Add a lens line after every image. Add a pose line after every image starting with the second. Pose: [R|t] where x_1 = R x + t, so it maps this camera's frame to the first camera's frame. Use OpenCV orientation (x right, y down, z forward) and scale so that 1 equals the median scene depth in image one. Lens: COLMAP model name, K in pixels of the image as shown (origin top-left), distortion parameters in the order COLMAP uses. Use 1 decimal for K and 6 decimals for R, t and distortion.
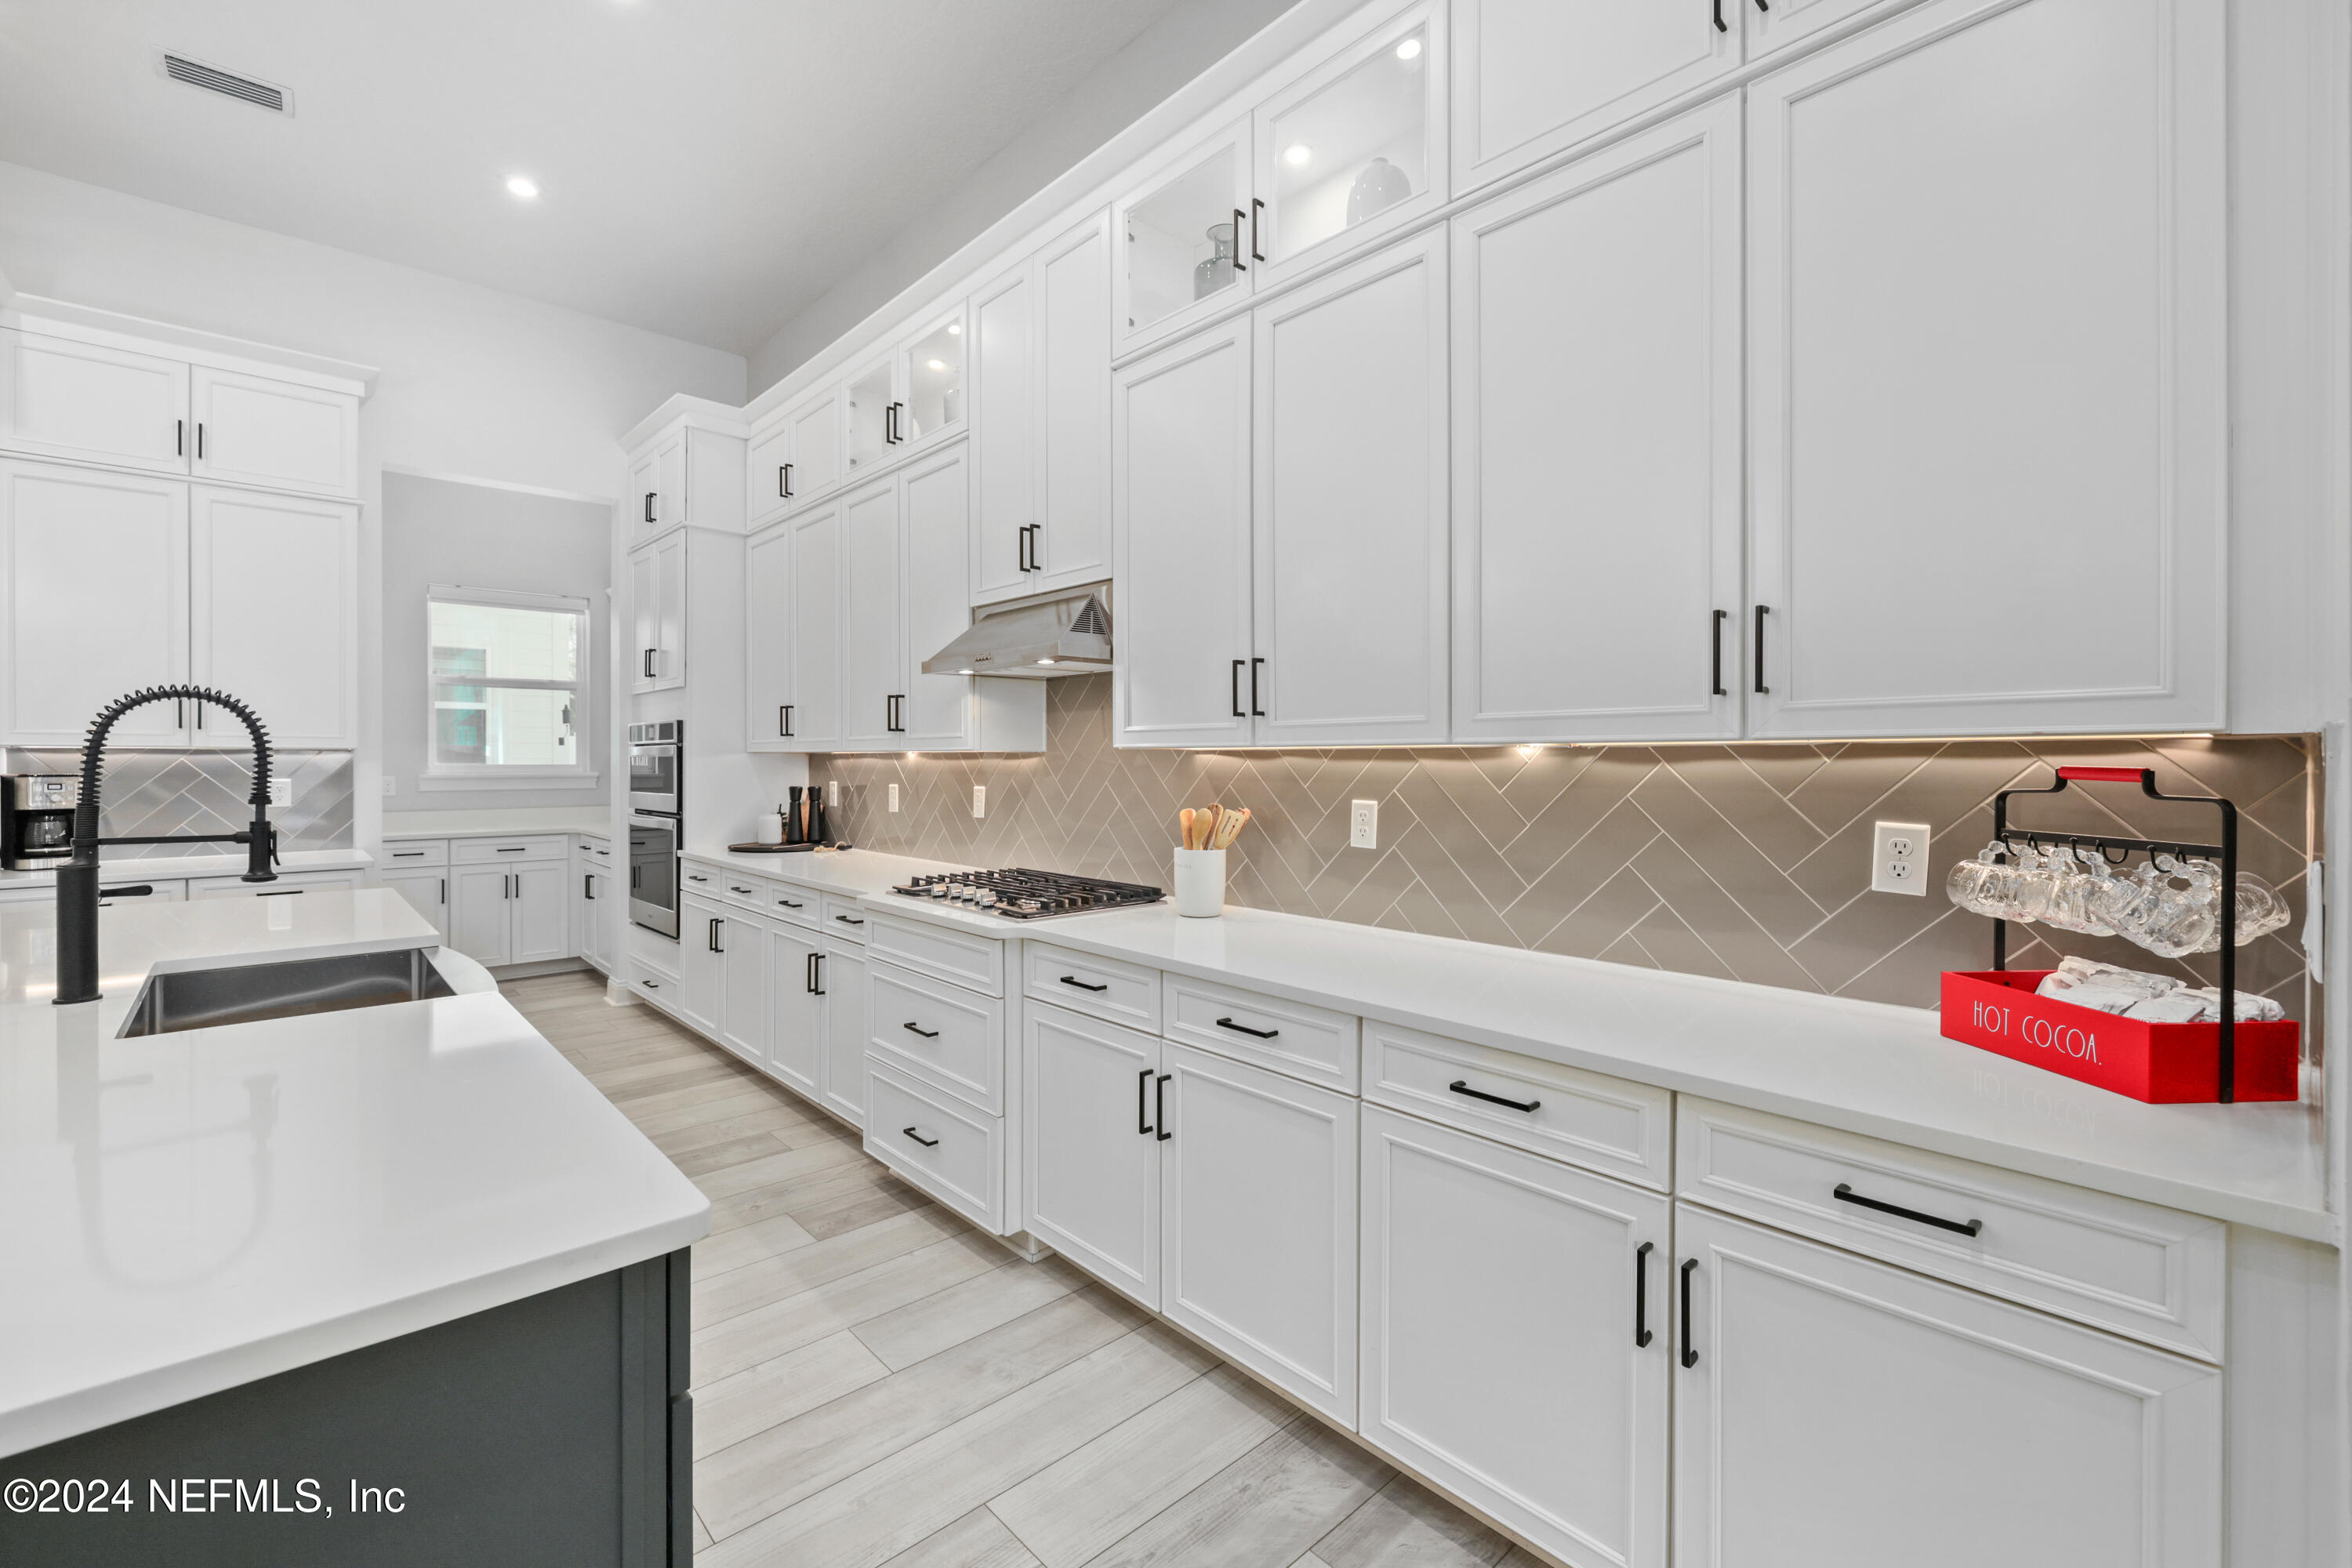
lens RADIAL K [[980.3, 0, 1144.9], [0, 980.3, 760.9], [0, 0, 1]] dist [-0.010163, 0.000493]
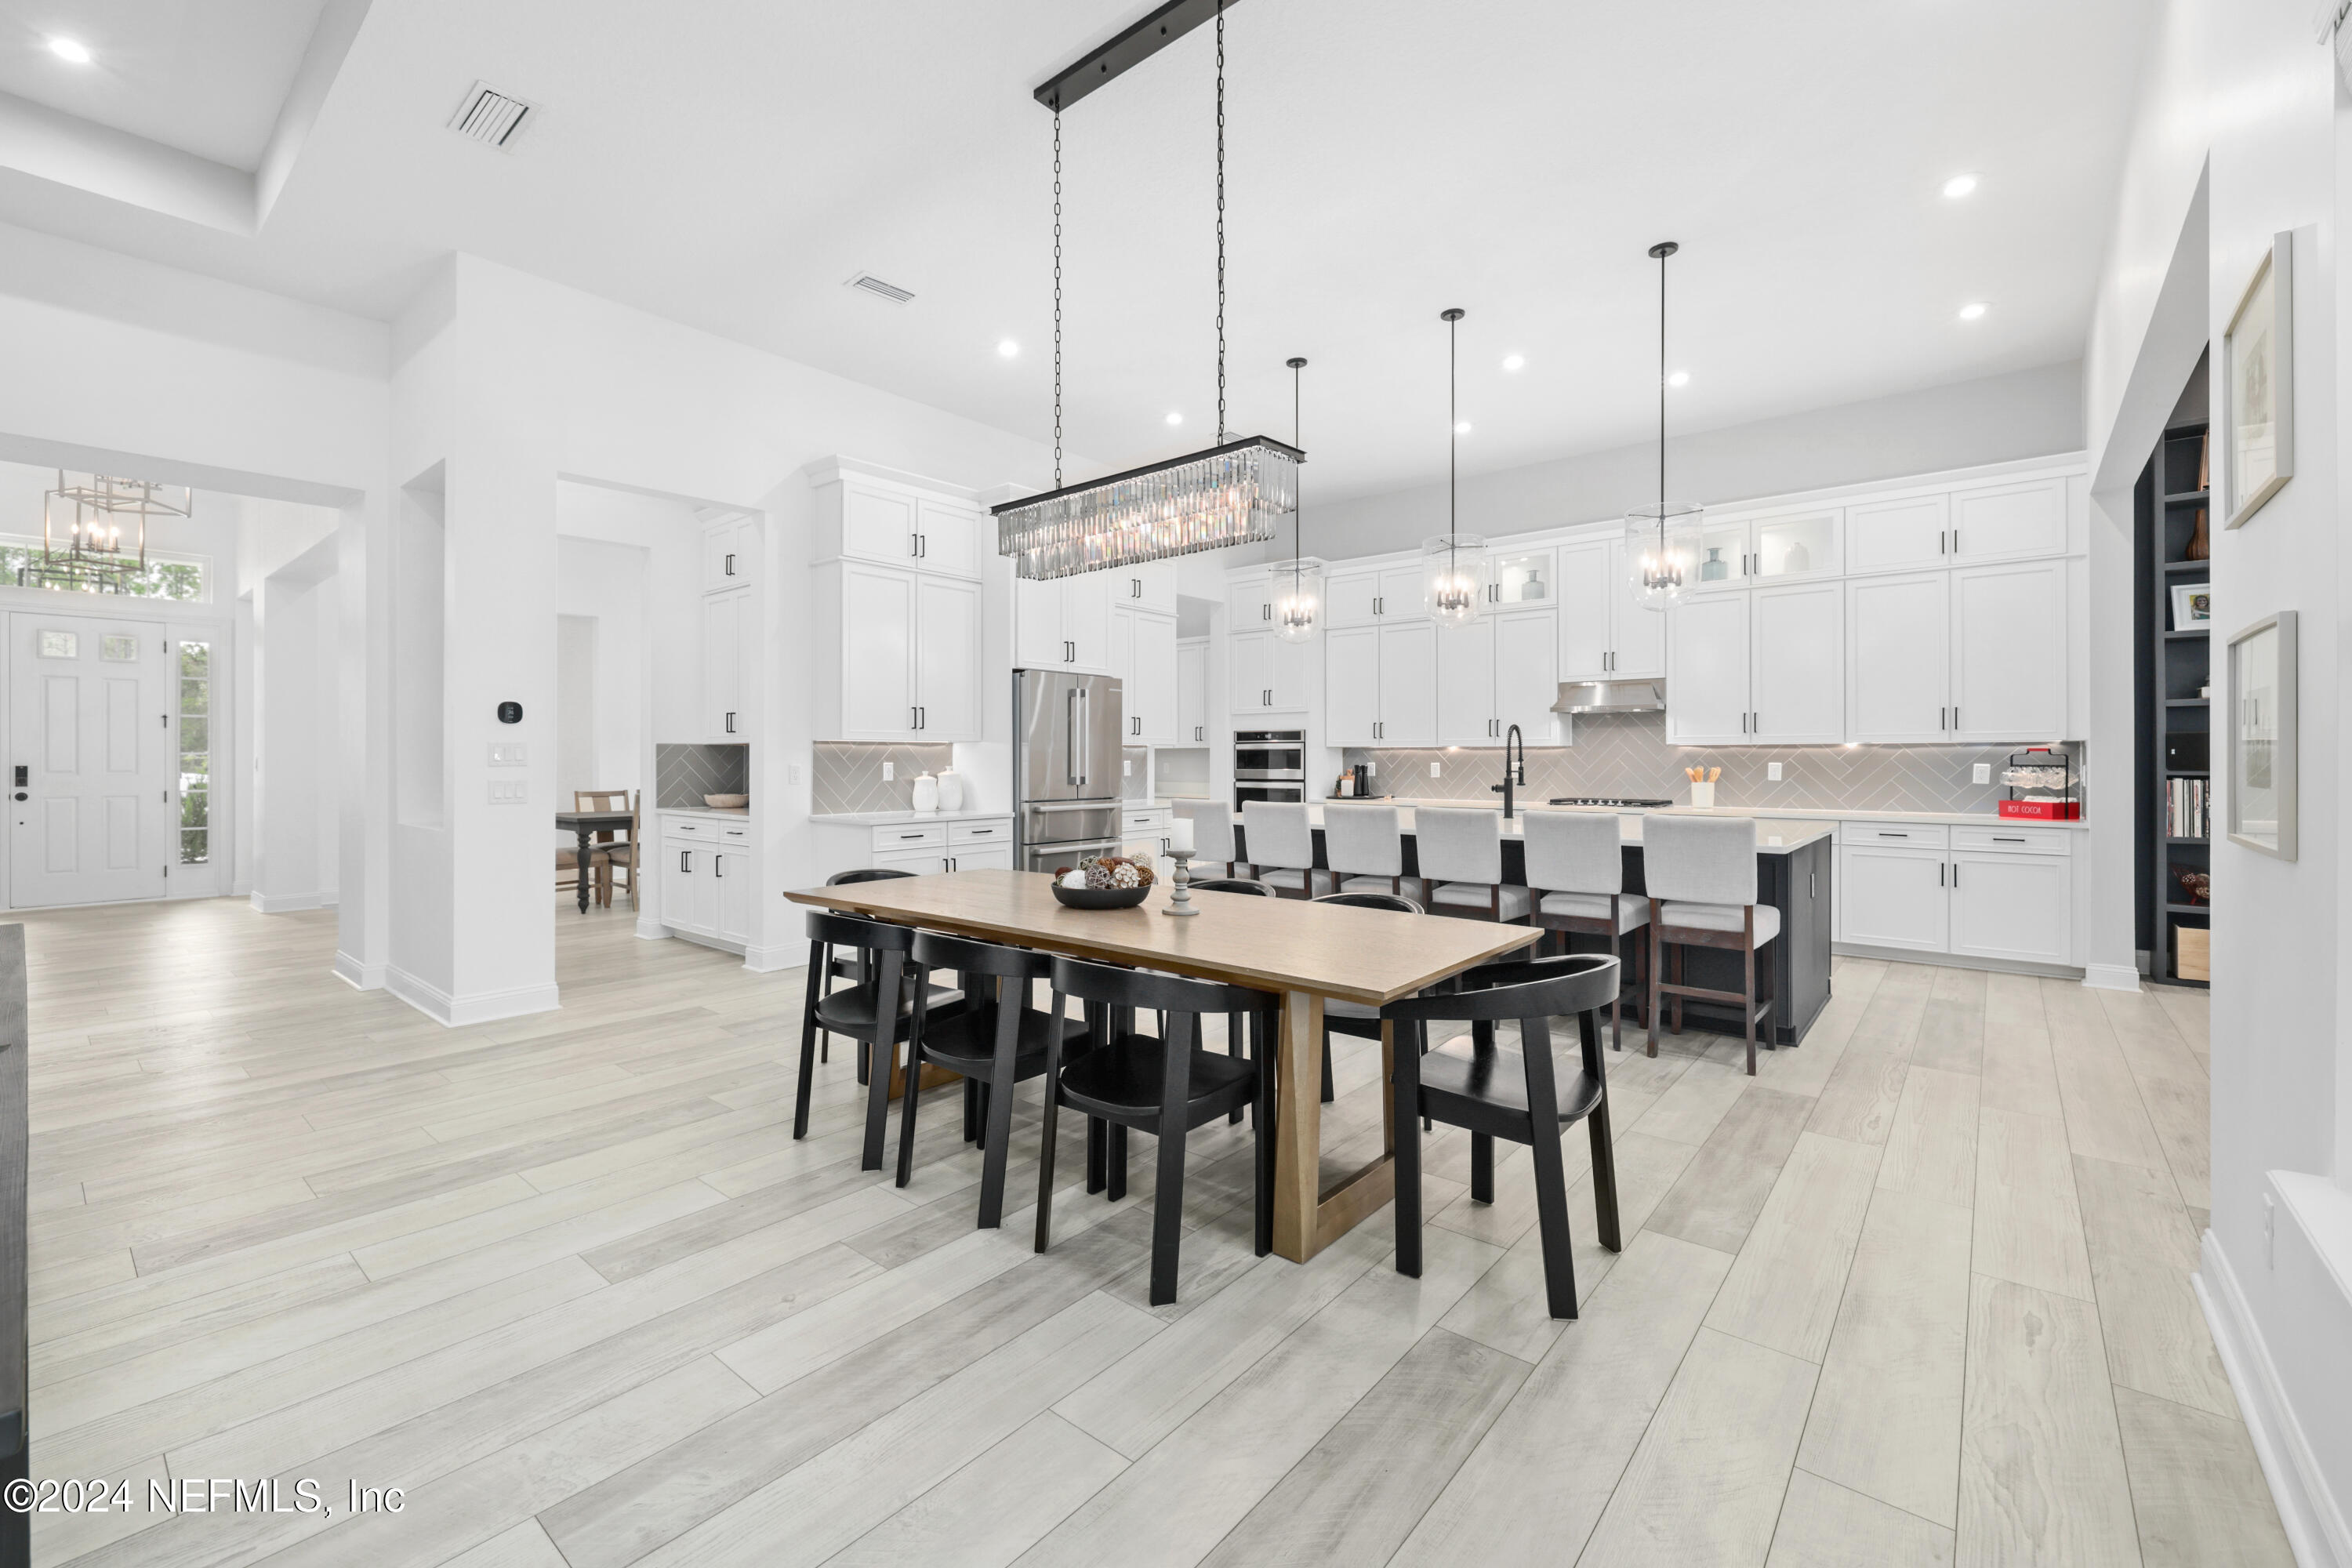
lens RADIAL K [[980.3, 0, 1144.9], [0, 980.3, 760.9], [0, 0, 1]] dist [-0.010163, 0.000493]
pose [[0.991842, -0.004524, 0.127392, -2.282076], [0.004067, 0.999984, 0.003845, 0.020565], [-0.127407, -0.003295, 0.991845, -1.807967]]
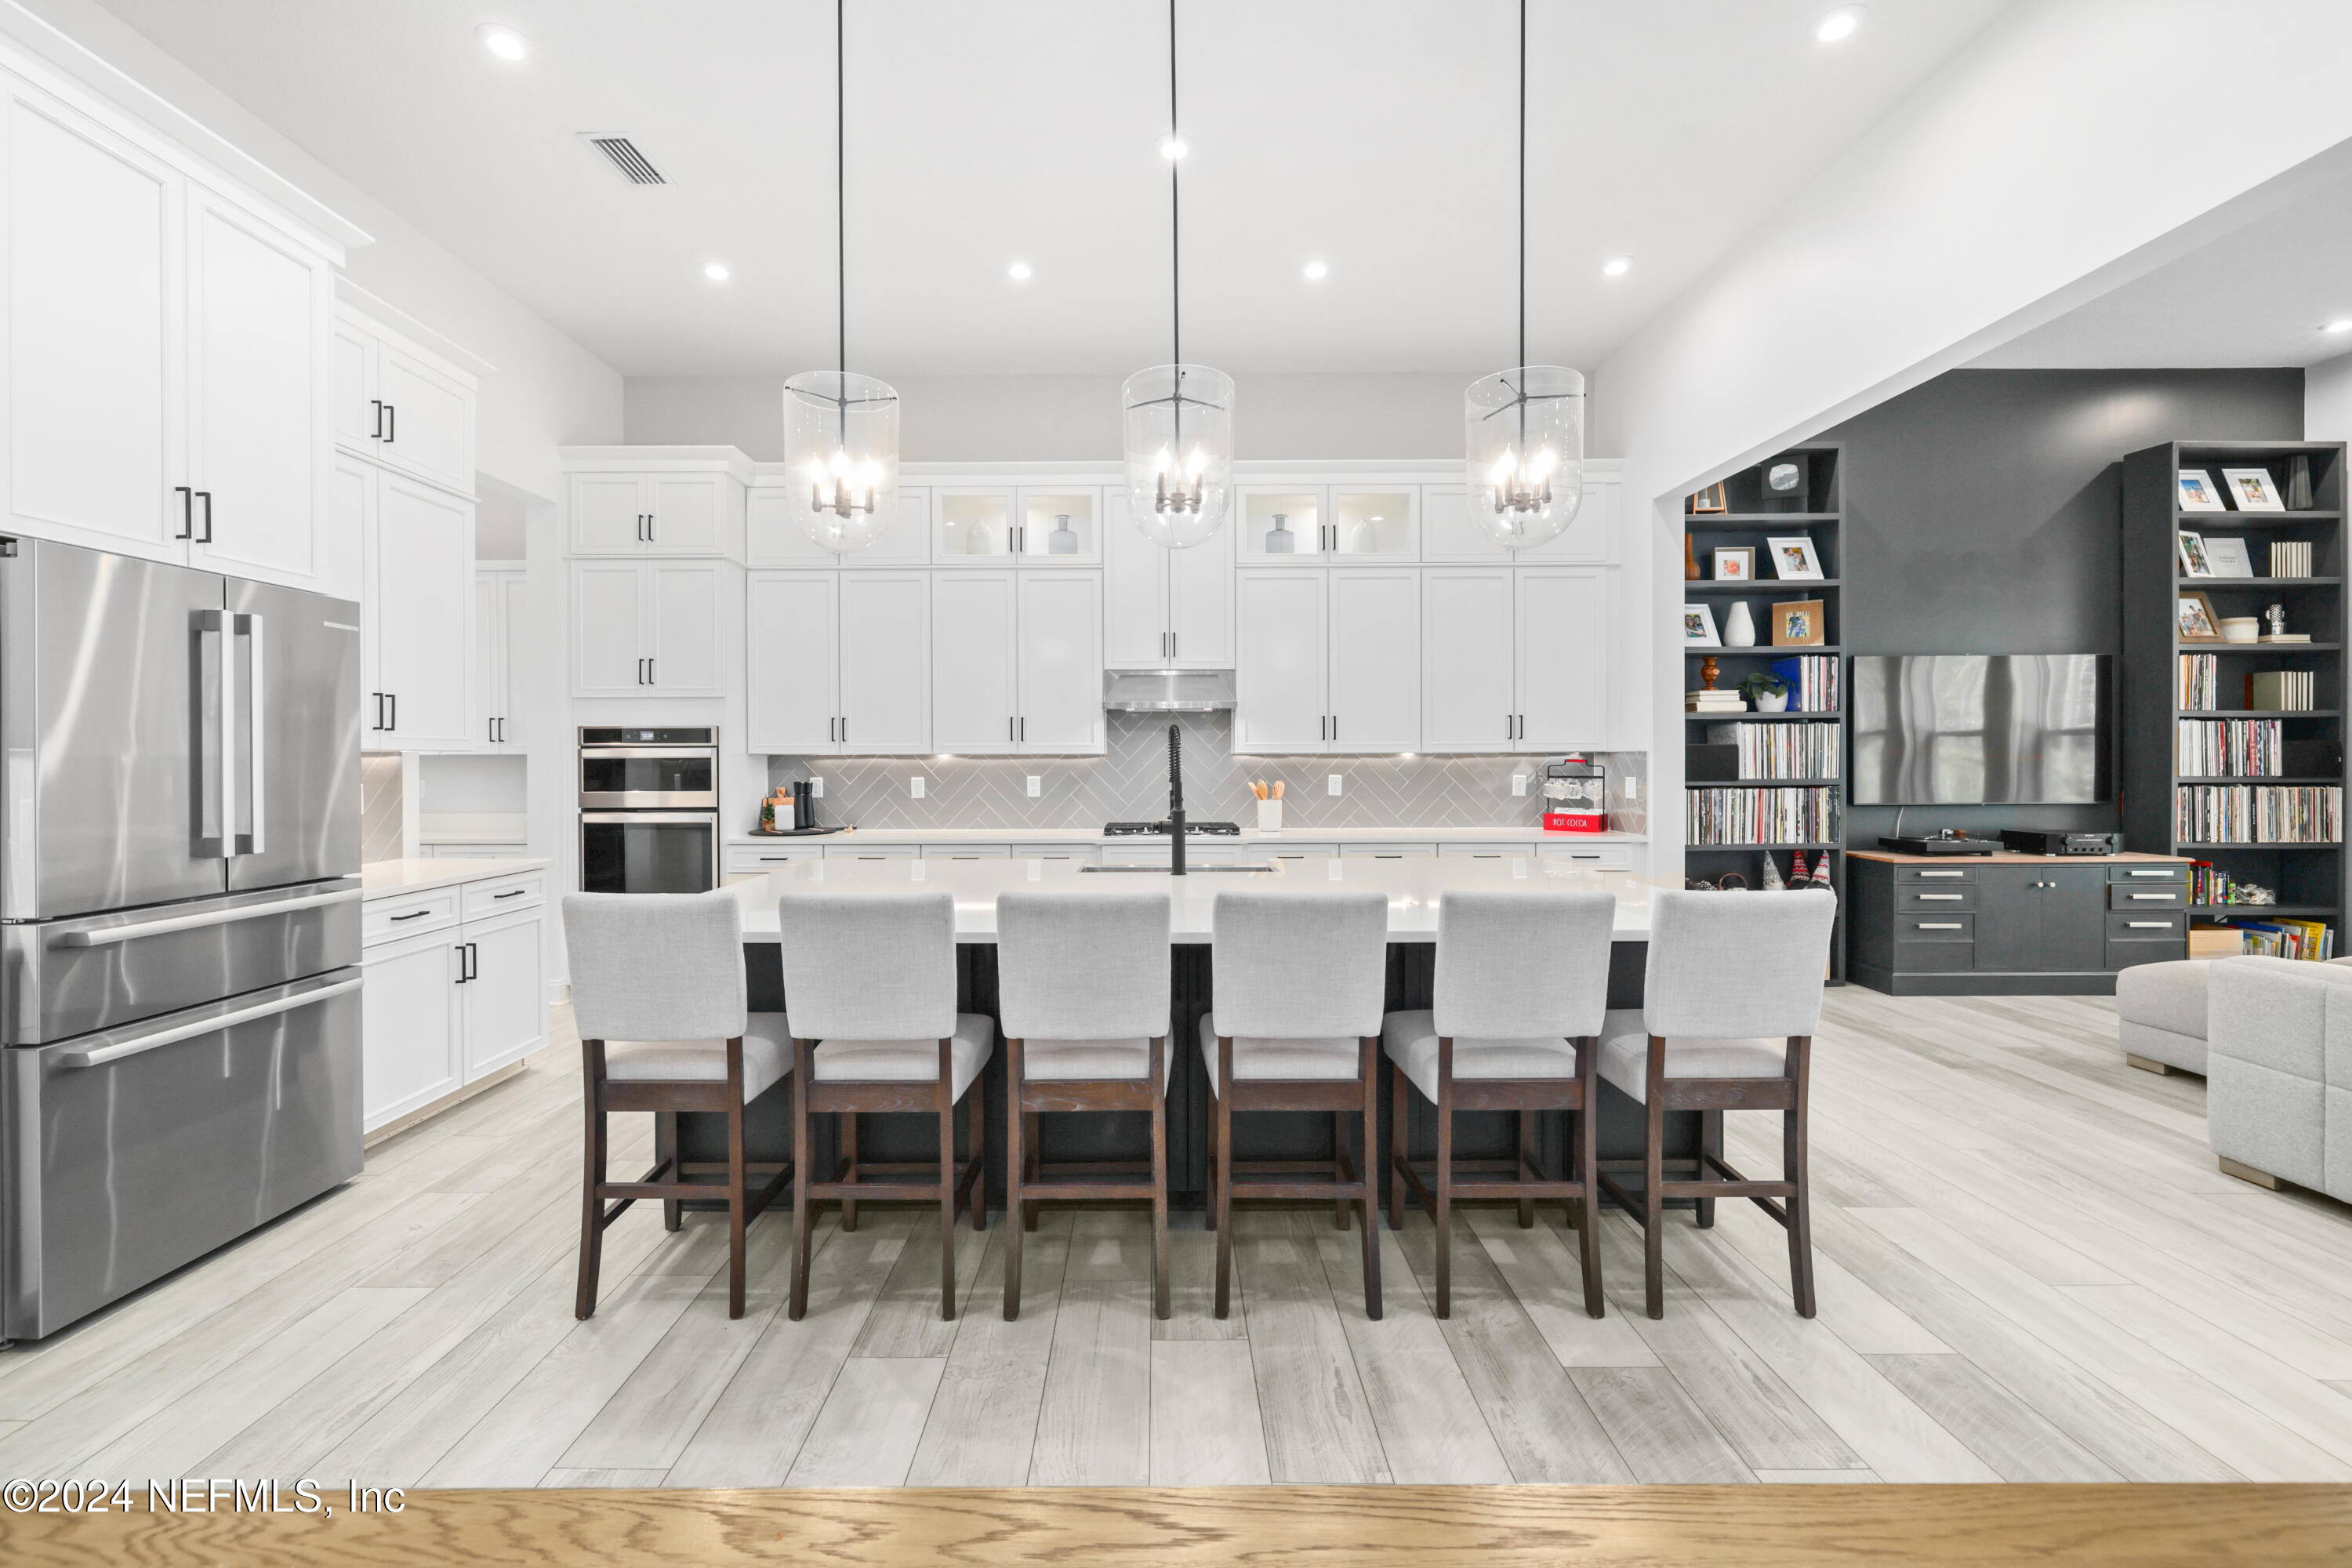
lens RADIAL K [[980.3, 0, 1144.9], [0, 980.3, 760.9], [0, 0, 1]] dist [-0.010163, 0.000493]
pose [[0.670506, -0.008370, 0.741857, -2.224716], [0.004784, 0.999964, 0.006958, -0.015355], [-0.741889, -0.001116, 0.670522, -0.289046]]
